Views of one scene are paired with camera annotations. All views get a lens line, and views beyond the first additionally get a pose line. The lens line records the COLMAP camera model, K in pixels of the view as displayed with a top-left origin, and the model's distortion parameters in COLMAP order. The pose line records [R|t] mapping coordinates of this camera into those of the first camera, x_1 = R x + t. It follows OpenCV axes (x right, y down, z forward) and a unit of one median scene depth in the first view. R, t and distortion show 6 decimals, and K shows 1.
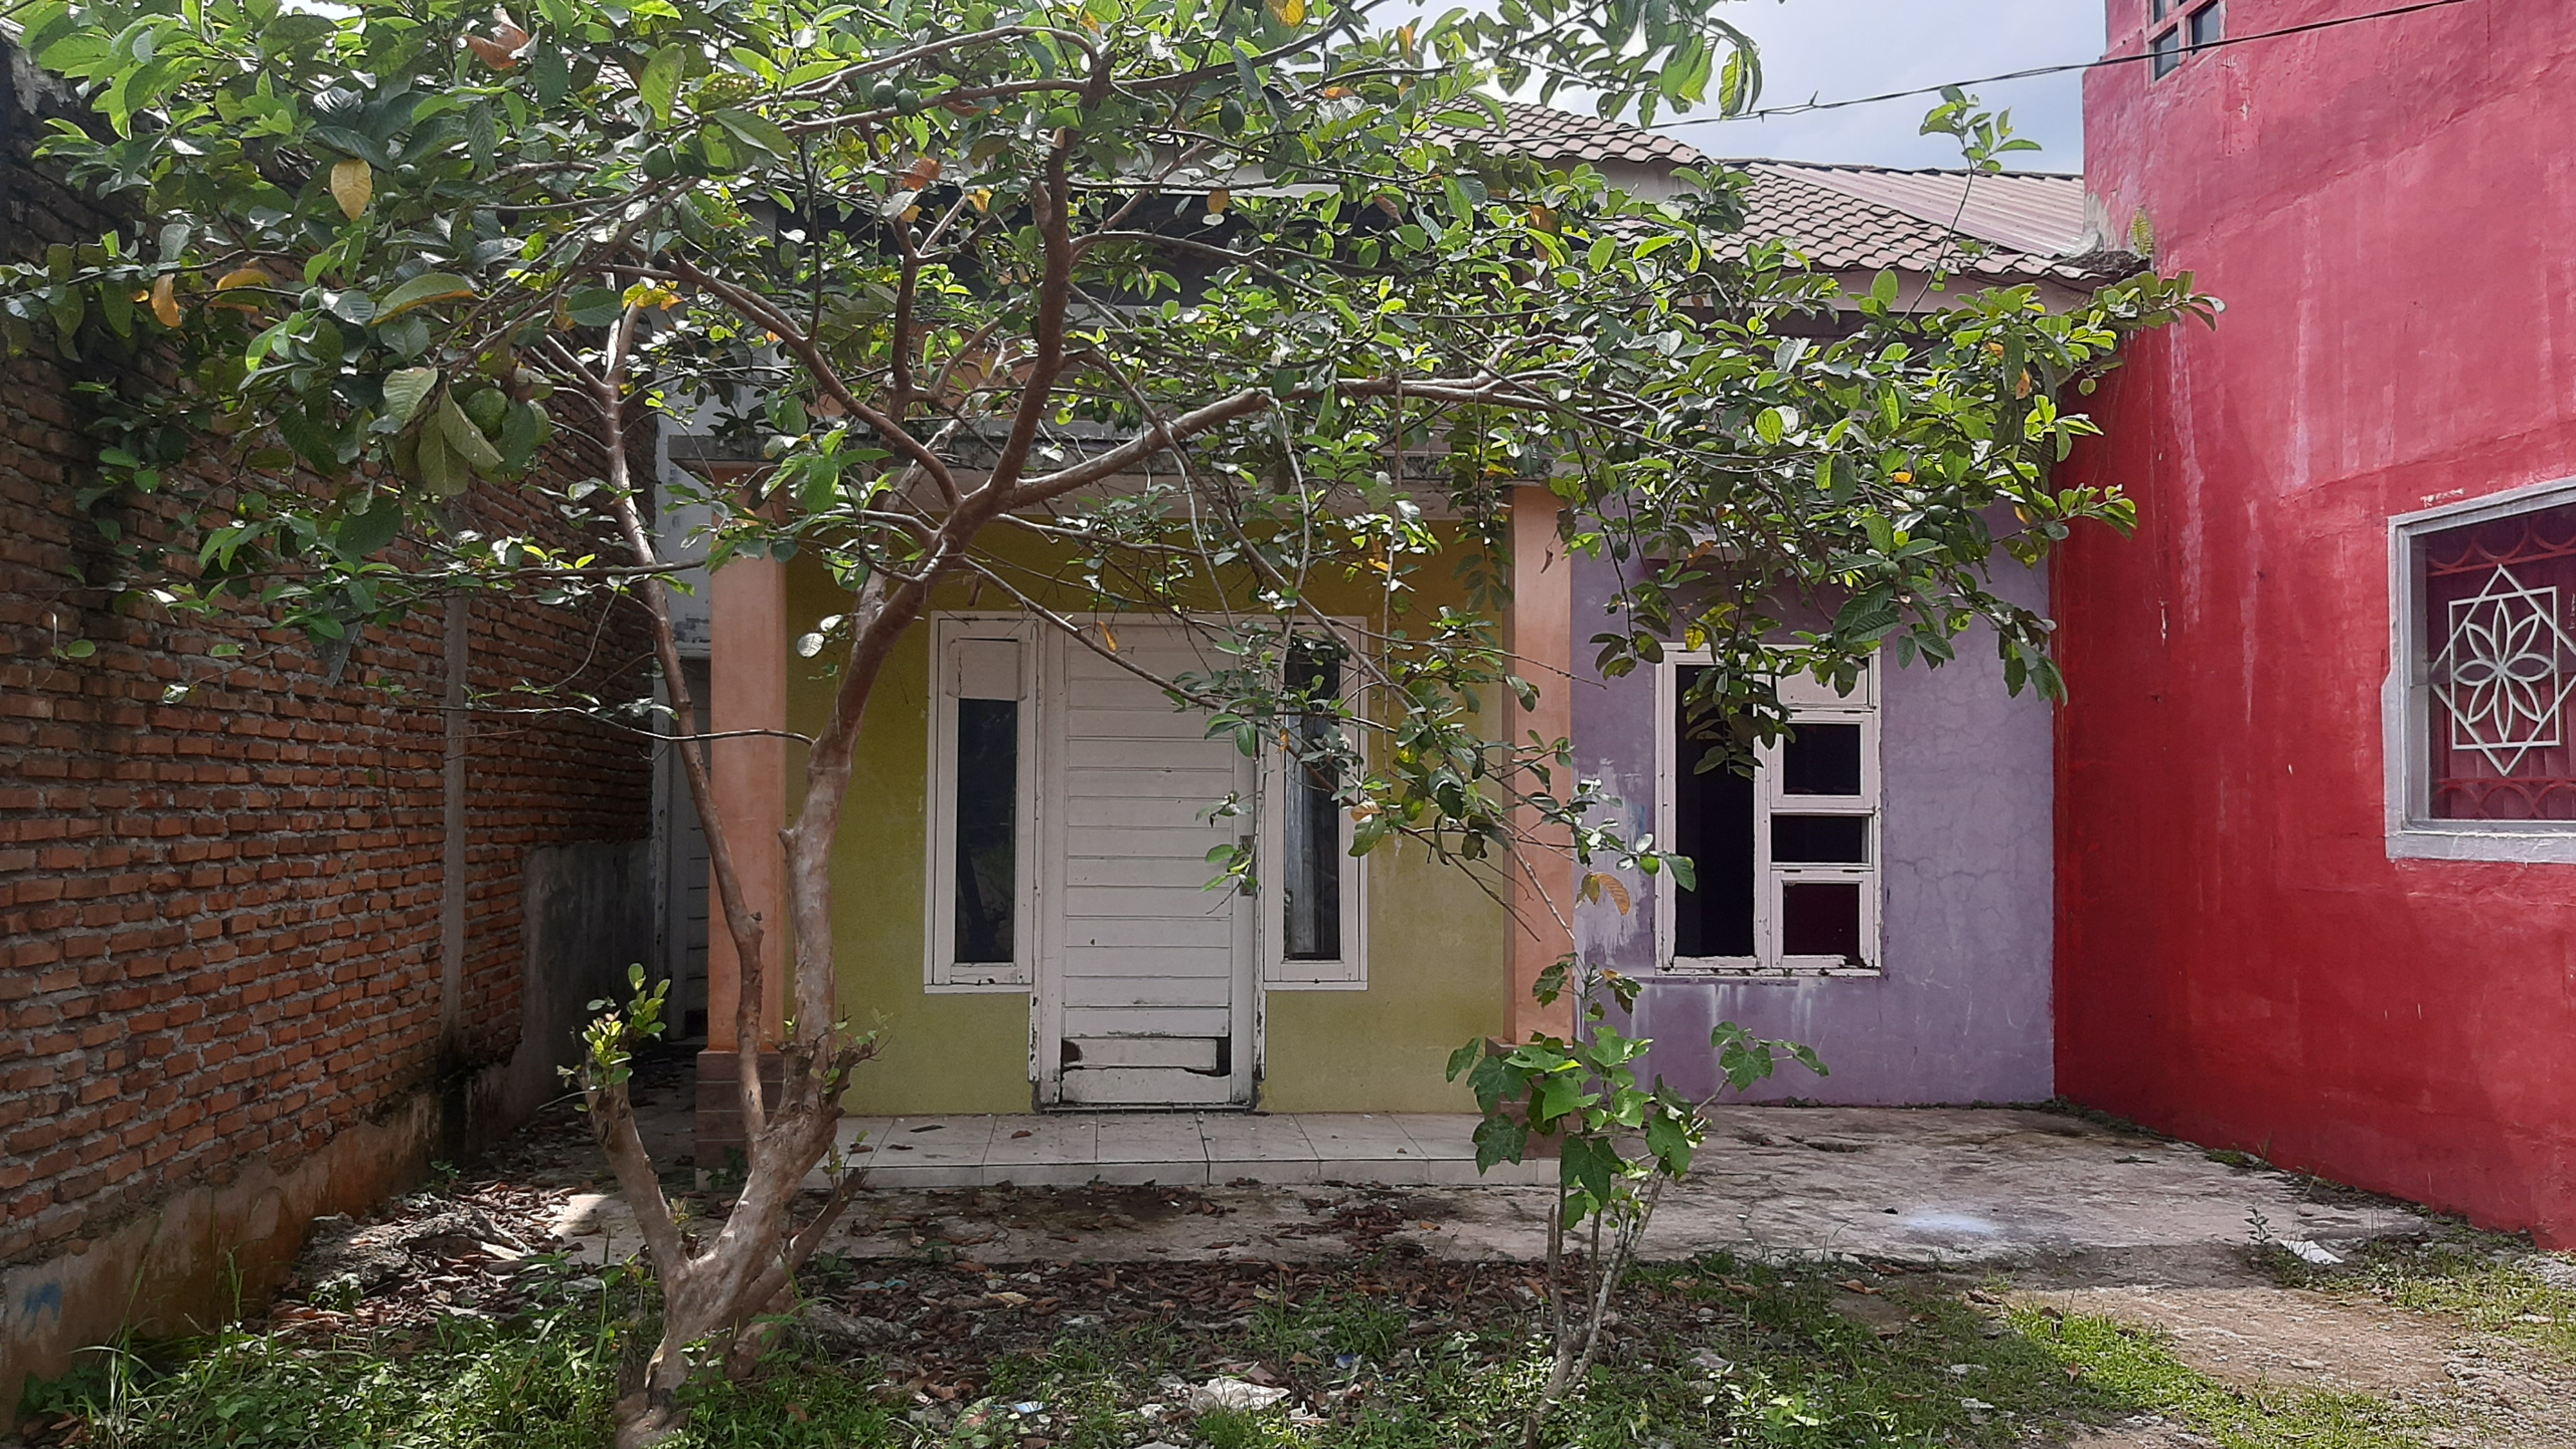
lens RADIAL K [[2057.4, 0, 1299.2], [0, 2057.4, 717.1], [0, 0, 1]] dist [0.050964, -0.118545]
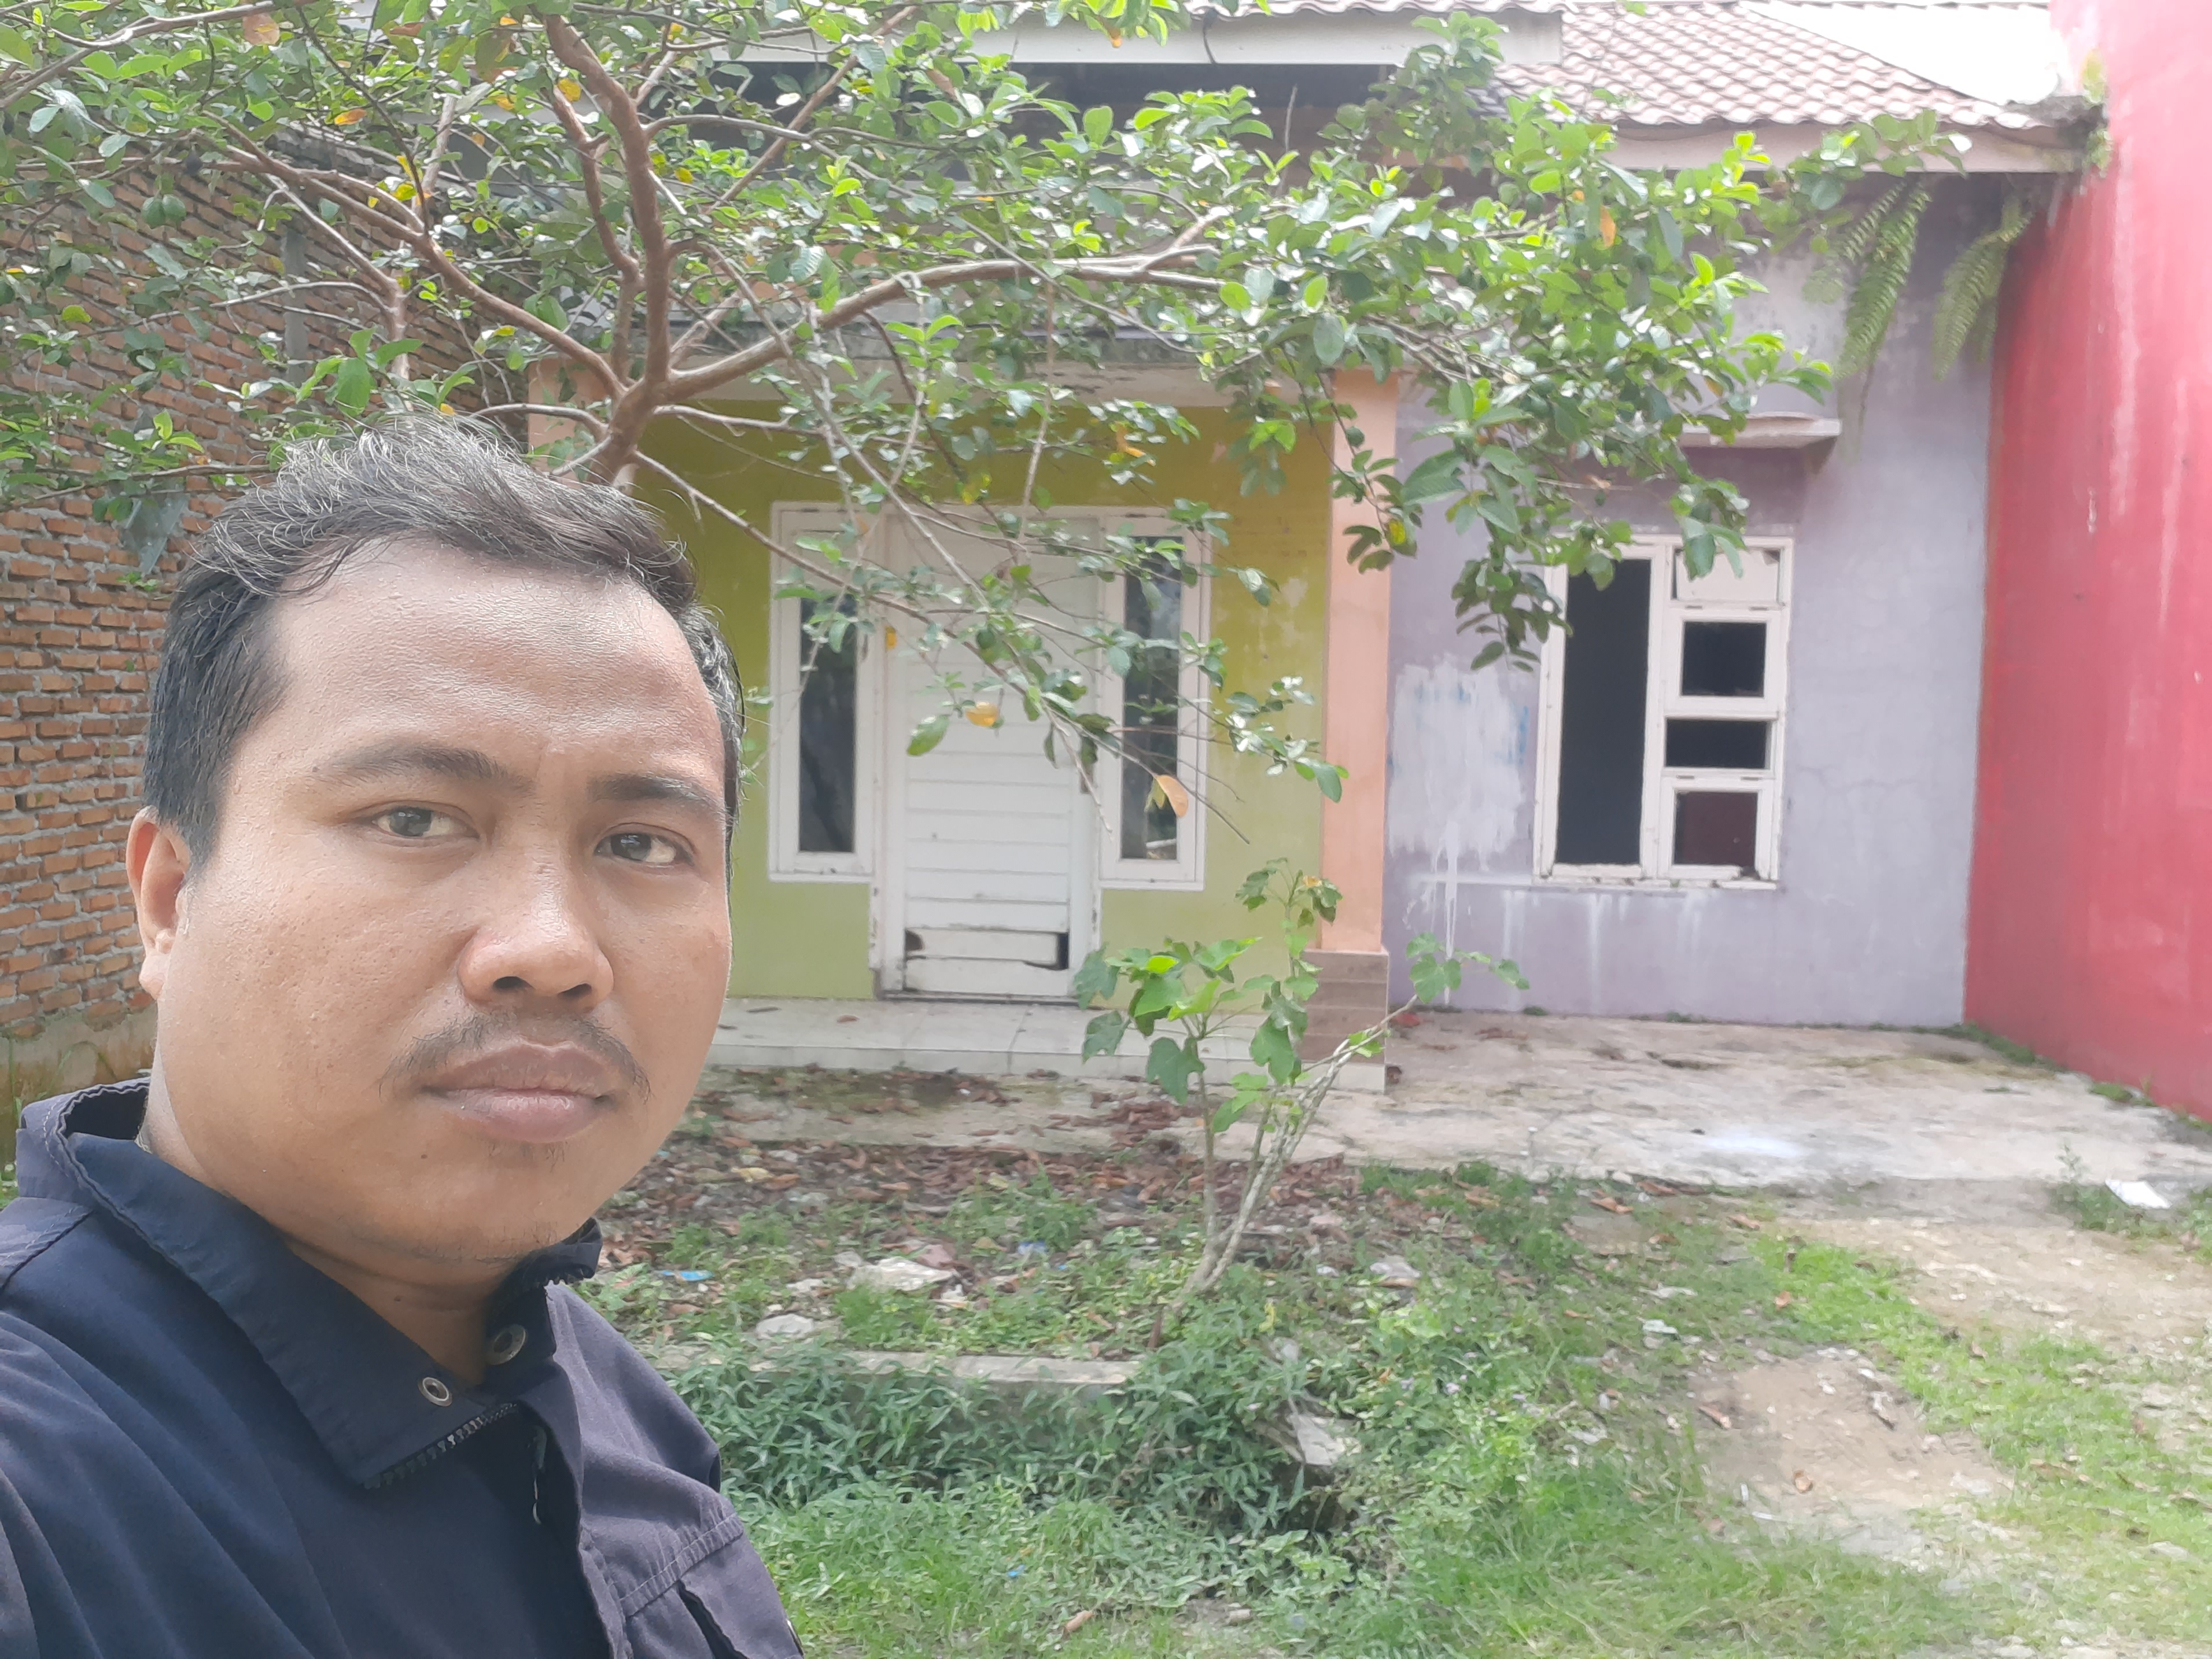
lens RADIAL K [[2077.5, 0, 1121.5], [0, 2077.5, 845.9], [0, 0, 1]] dist [0.007415, 0.000000]
pose [[0.987880, 0.025183, -0.153165, 0.164671], [-0.007586, 0.993405, 0.114403, -0.002863], [0.155036, -0.111854, 0.981556, 0.016912]]
